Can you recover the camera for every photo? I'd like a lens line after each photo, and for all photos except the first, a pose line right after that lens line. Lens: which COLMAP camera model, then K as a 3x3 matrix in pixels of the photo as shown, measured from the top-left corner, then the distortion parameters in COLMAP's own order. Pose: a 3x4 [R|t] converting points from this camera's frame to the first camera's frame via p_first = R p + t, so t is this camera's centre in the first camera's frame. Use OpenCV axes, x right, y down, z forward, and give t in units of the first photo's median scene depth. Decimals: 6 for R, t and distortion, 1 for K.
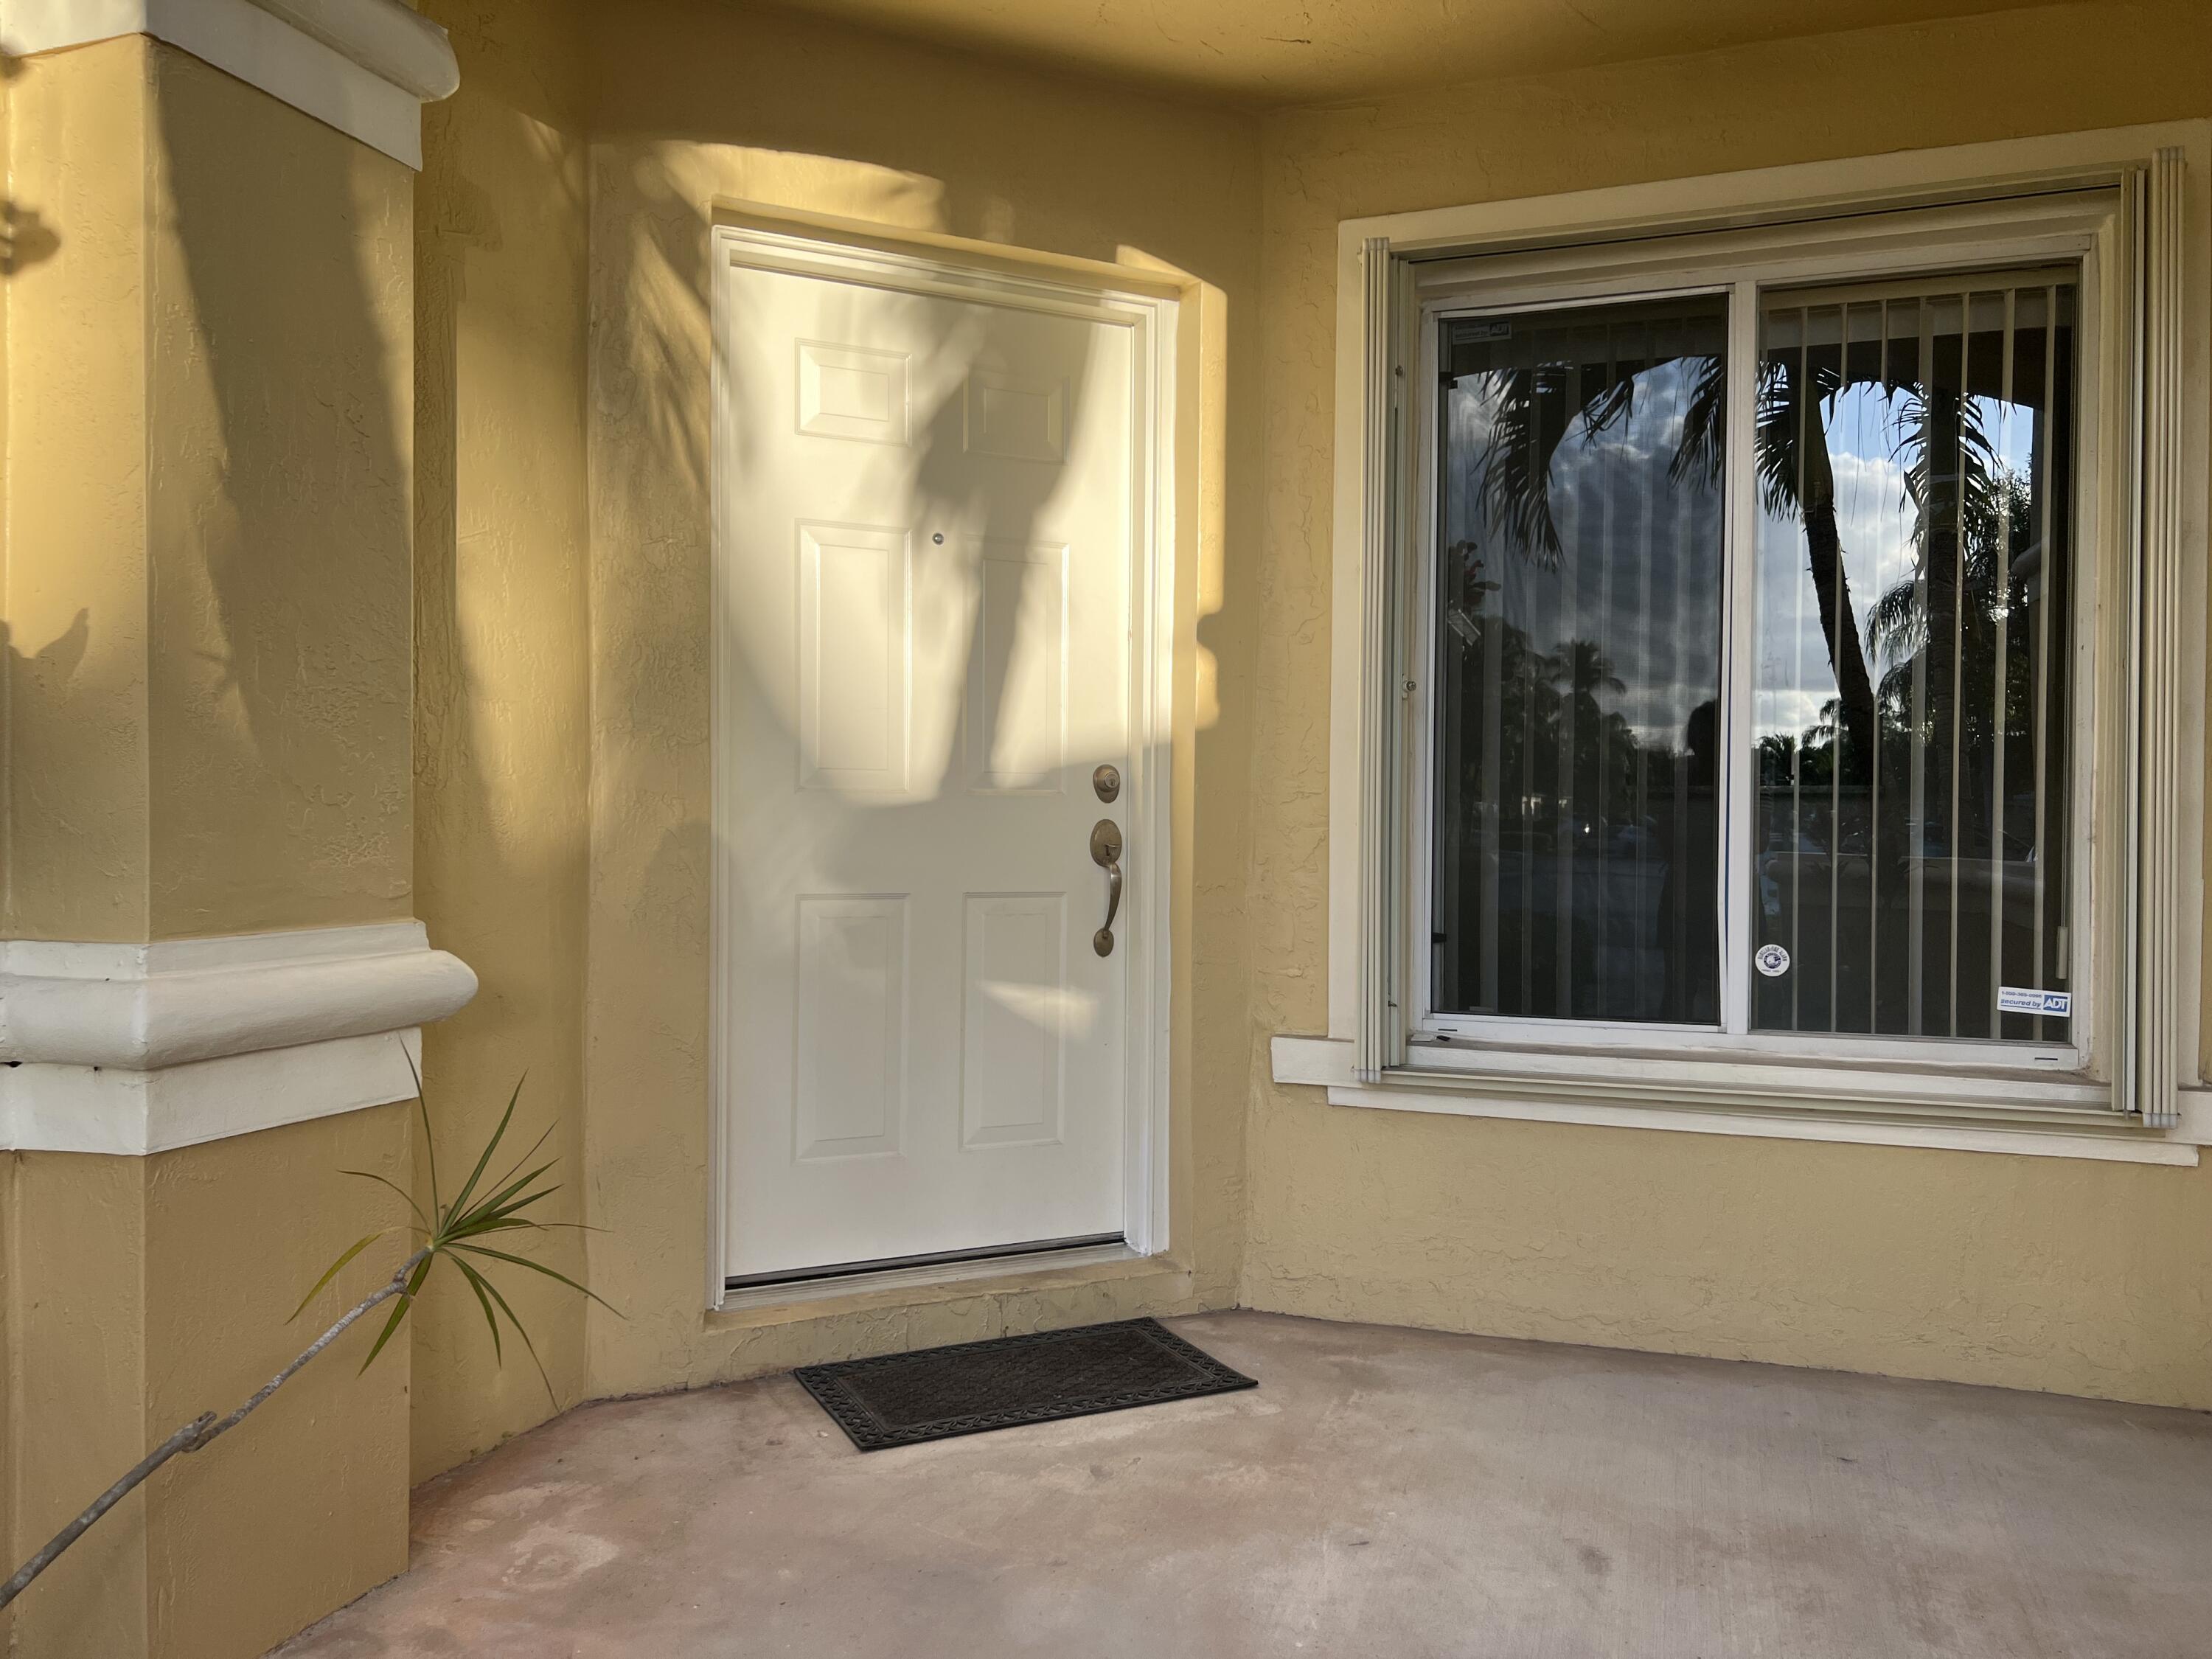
lens RADIAL K [[1671.2, 0, 1112.5], [0, 1671.2, 839.2], [0, 0, 1]] dist [0.197485, -0.287083]
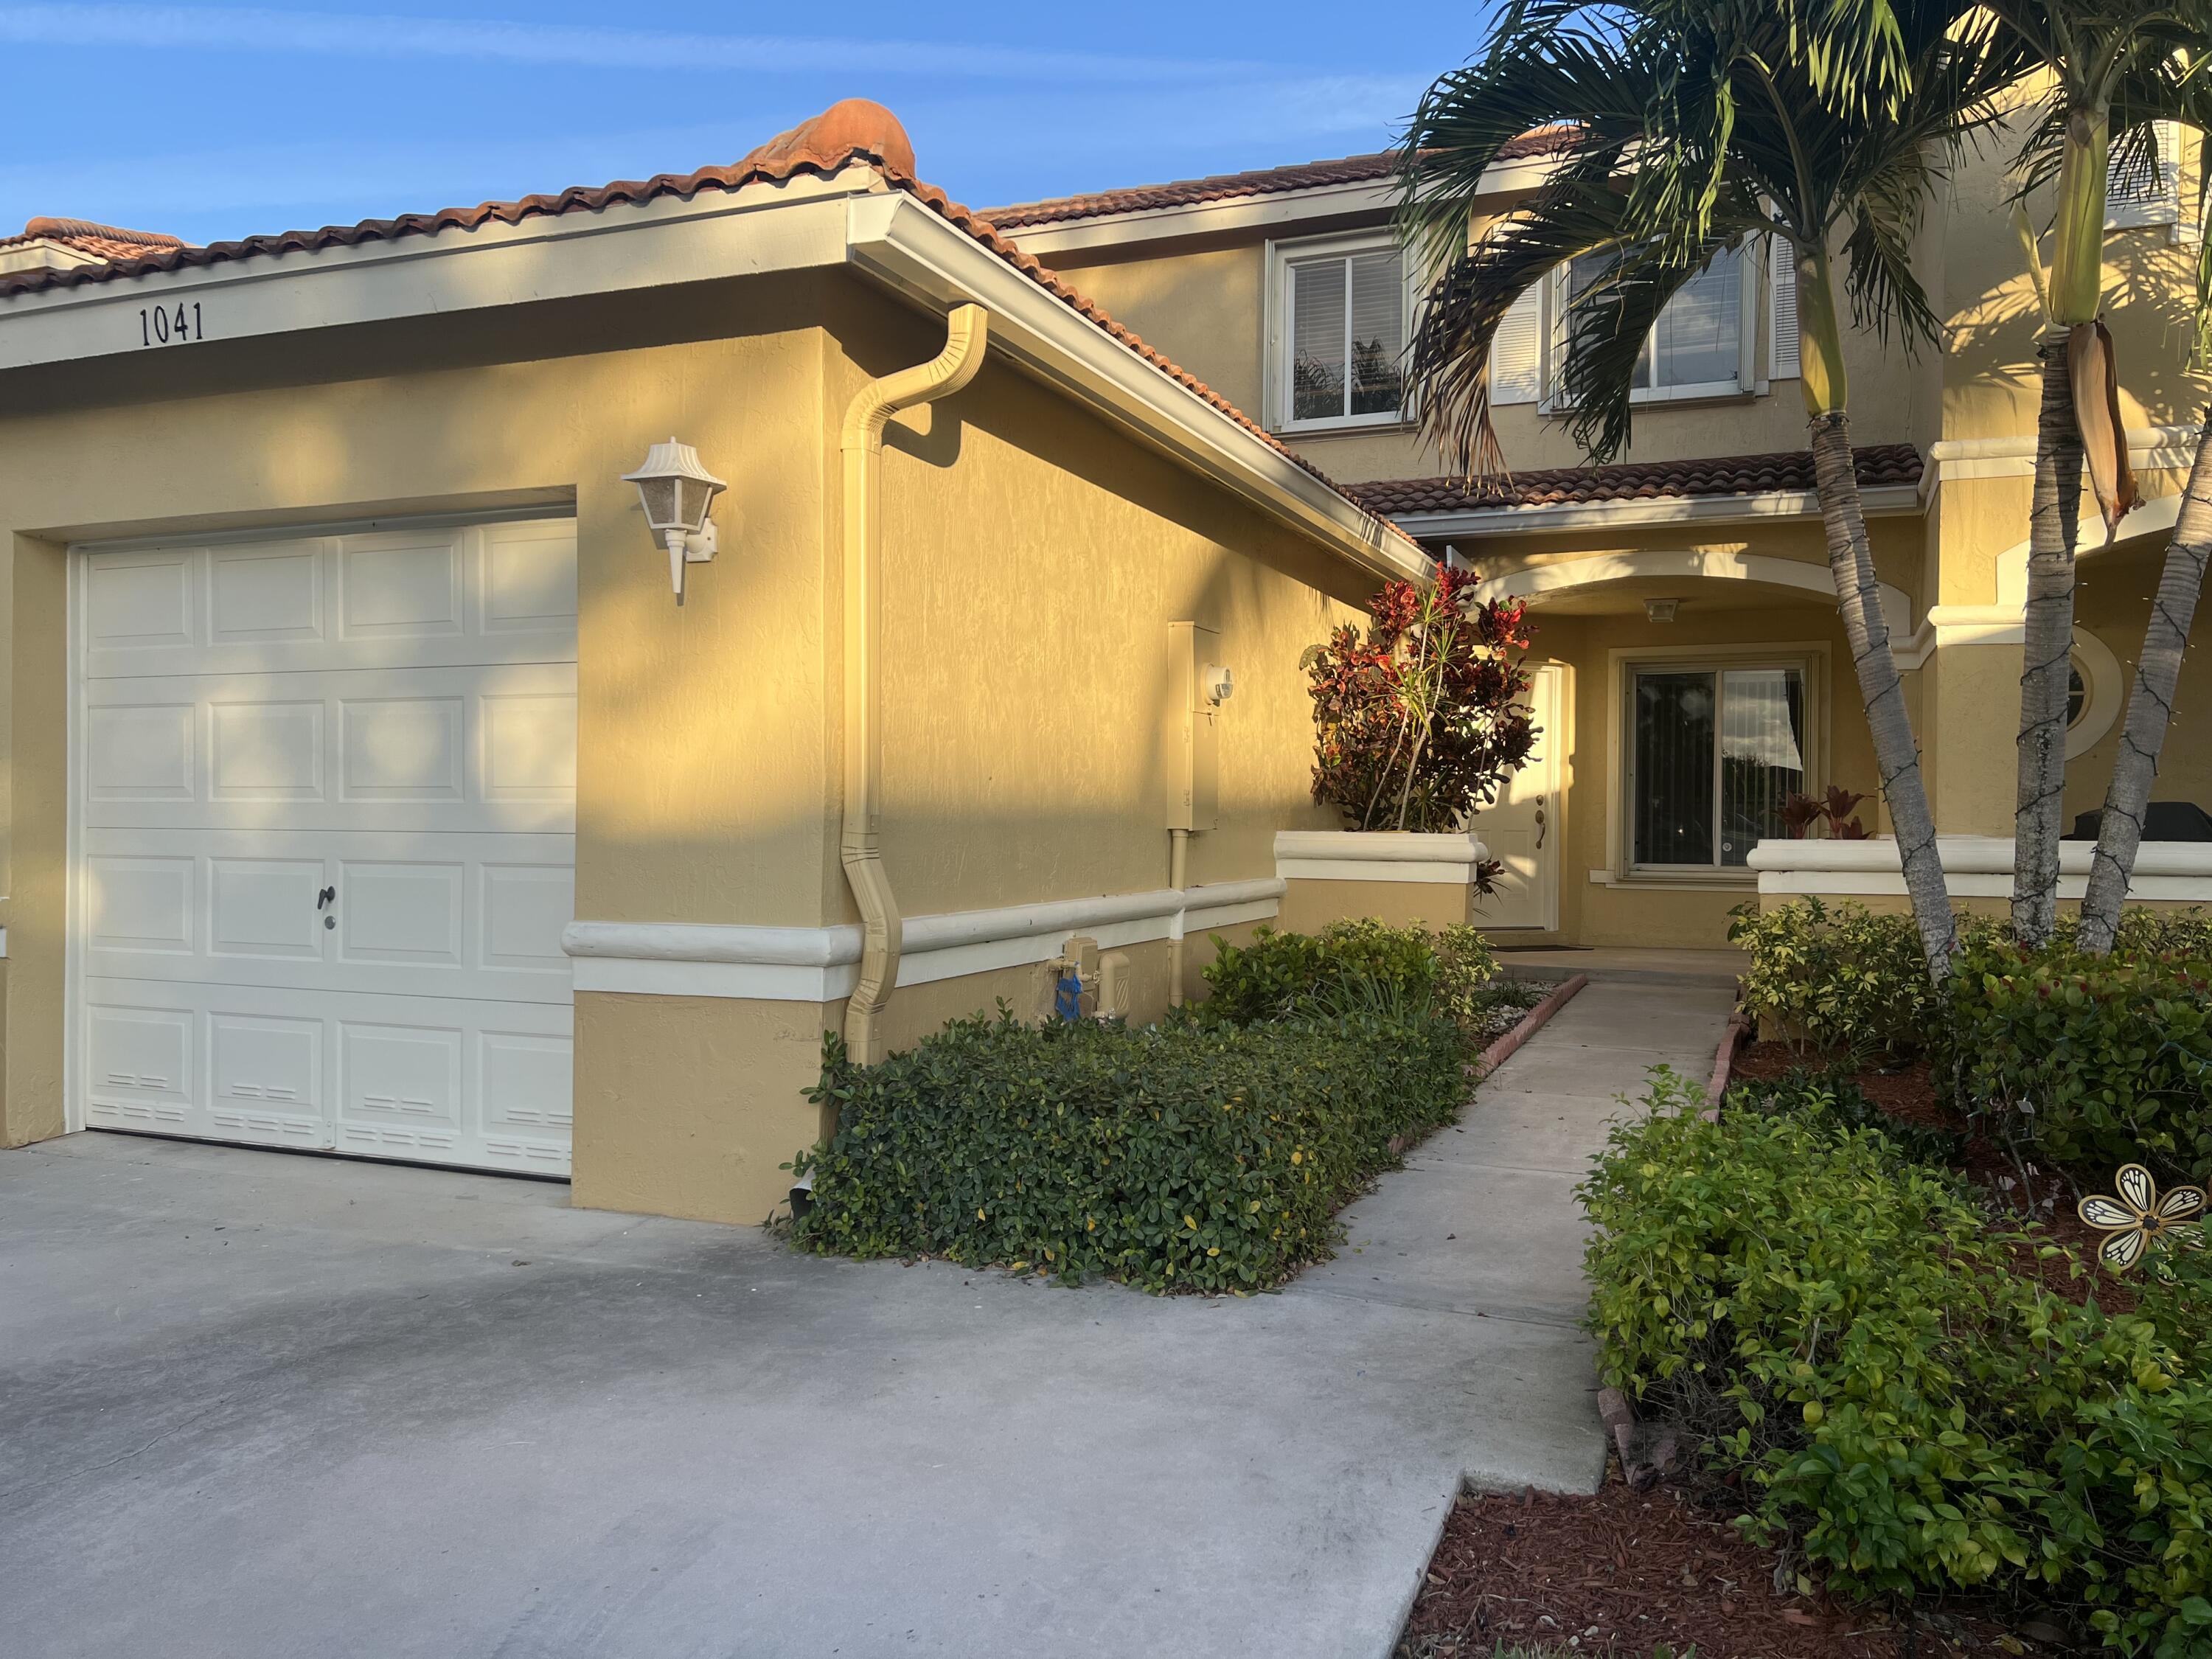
lens RADIAL K [[1668.8, 0, 1106.0], [0, 1668.8, 829.5], [0, 0, 1]] dist [0.068394, -0.089532]
pose [[0.975209, -0.000576, -0.221283, -0.124139], [0.001060, 0.999997, 0.002070, 0.021868], [0.221282, -0.002253, 0.975207, -2.809950]]
